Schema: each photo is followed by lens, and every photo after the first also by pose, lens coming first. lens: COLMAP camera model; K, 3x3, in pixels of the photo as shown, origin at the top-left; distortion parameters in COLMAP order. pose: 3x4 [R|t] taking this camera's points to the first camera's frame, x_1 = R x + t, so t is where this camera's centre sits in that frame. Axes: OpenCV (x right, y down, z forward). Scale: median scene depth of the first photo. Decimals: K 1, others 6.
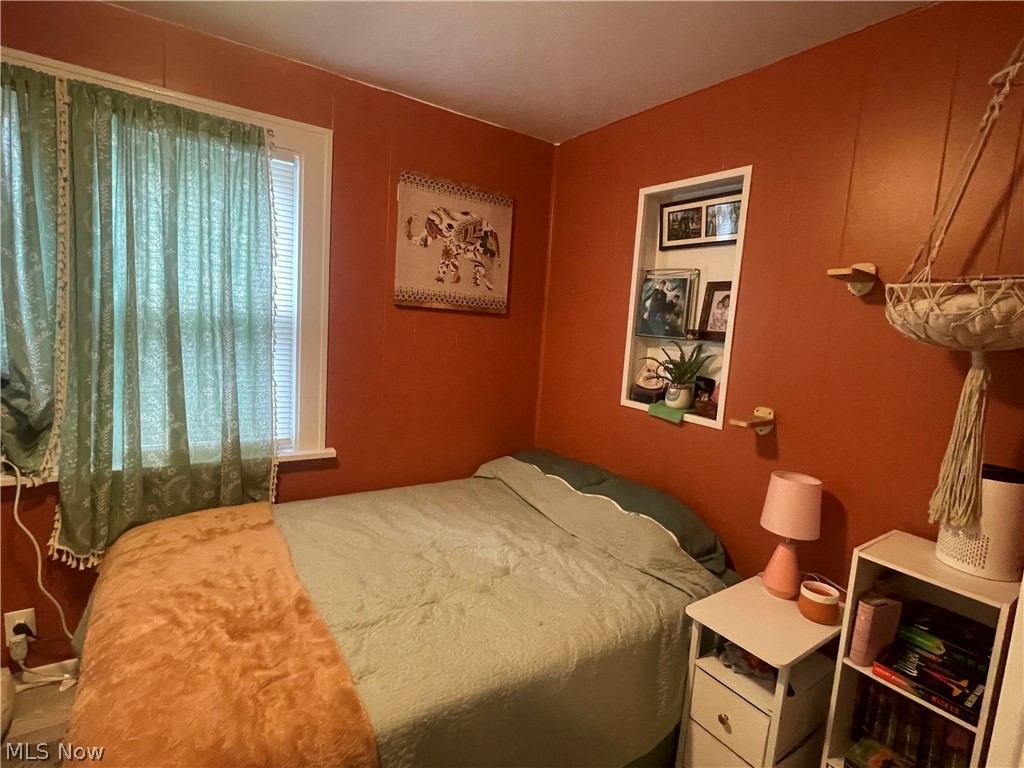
lens RADIAL K [[511.0, 0, 509.9], [0, 511.0, 378.8], [0, 0, 1]] dist [-0.000446, -0.000327]
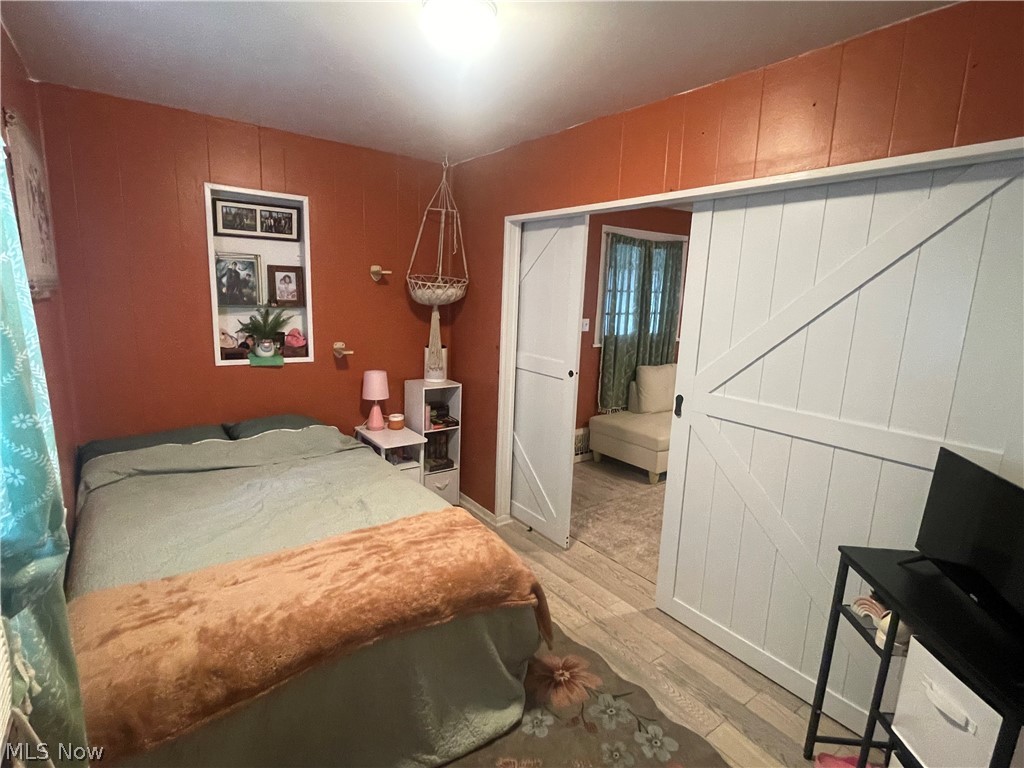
lens RADIAL K [[511.0, 0, 506.8], [0, 511.0, 381.8], [0, 0, 1]] dist [-0.000446, -0.000327]
pose [[-0.039338, -0.248369, 0.967867, -1.056603], [0.074433, 0.965197, 0.250709, -0.175801], [-0.996450, 0.081904, -0.019482, 0.375638]]
